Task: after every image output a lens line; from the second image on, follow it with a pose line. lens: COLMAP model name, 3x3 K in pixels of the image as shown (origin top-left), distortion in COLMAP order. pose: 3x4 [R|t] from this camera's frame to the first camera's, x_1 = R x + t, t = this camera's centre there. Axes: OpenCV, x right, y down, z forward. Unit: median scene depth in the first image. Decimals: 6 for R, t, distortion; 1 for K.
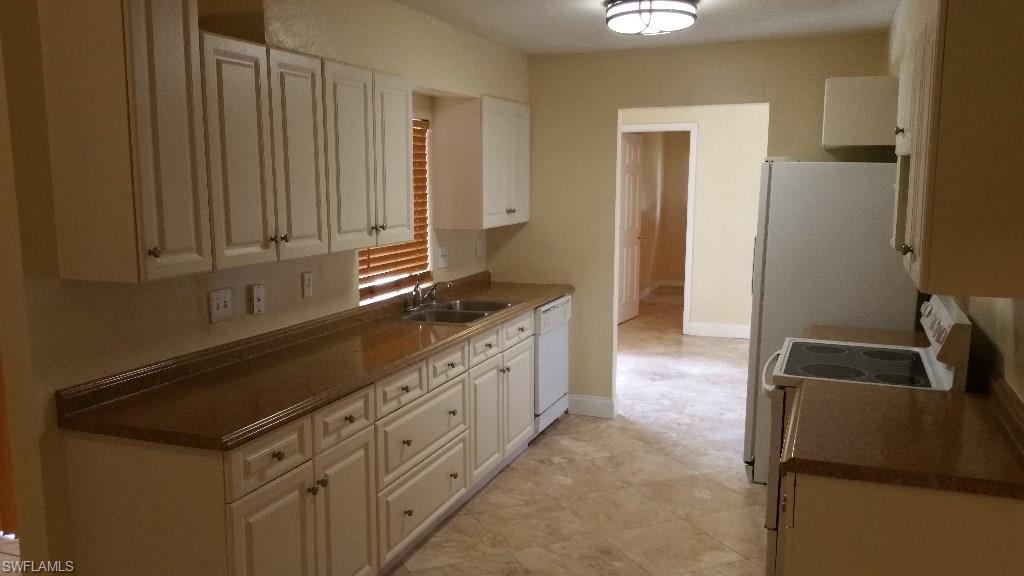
lens RADIAL K [[868.1, 0, 512.4], [0, 868.1, 288.4], [0, 0, 1]] dist [0.064122, -0.123690]
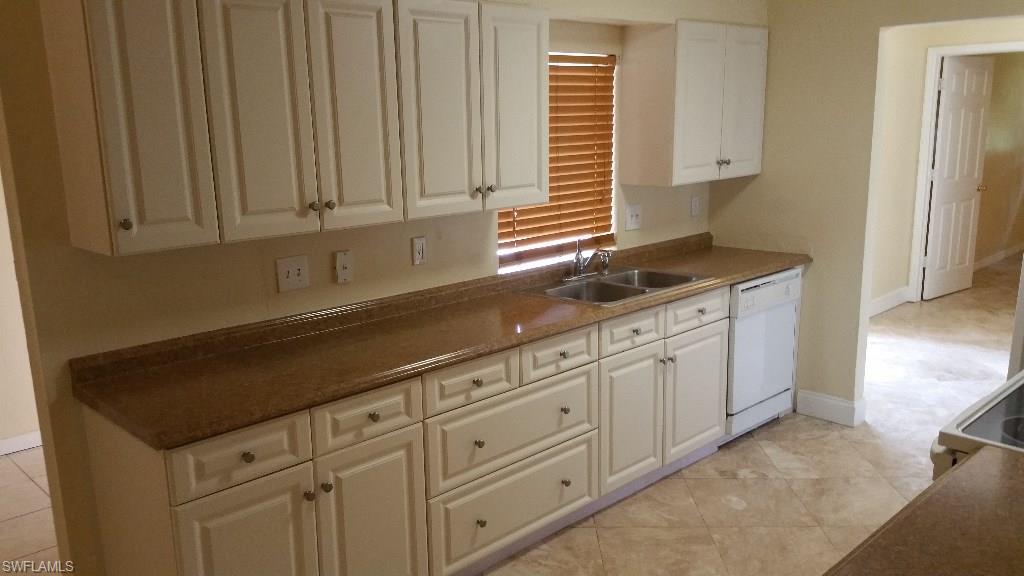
lens RADIAL K [[868.1, 0, 507.7], [0, 868.1, 291.6], [0, 0, 1]] dist [0.064122, -0.123690]
pose [[0.901330, 0.072202, -0.427073, 0.208574], [-0.037422, 0.995302, 0.089289, -0.040408], [0.431513, -0.064497, 0.899798, 0.200289]]
